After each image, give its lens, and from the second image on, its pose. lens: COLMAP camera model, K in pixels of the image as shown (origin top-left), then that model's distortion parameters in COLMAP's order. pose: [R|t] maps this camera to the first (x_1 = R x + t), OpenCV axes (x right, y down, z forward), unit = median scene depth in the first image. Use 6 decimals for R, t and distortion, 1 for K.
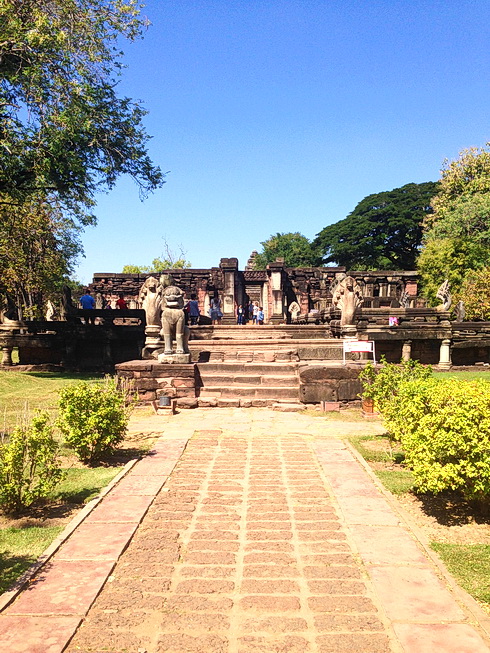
lens RADIAL K [[627.6, 0, 247.1], [0, 627.6, 360.7], [0, 0, 1]] dist [0.165593, 0.000598]
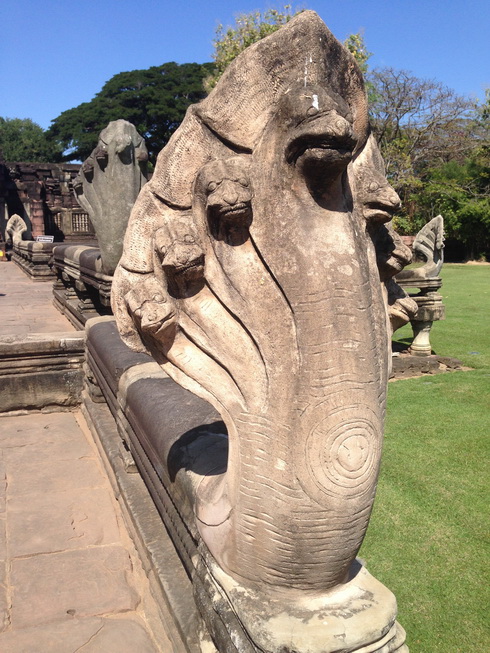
lens RADIAL K [[632.4, 0, 245.9], [0, 632.4, 347.8], [0, 0, 1]] dist [0.038345, -0.004650]
pose [[0.926698, -0.065257, 0.370097, 0.039035], [0.020518, 0.992125, 0.123560, -0.032762], [-0.375245, -0.106909, 0.920740, 0.297972]]
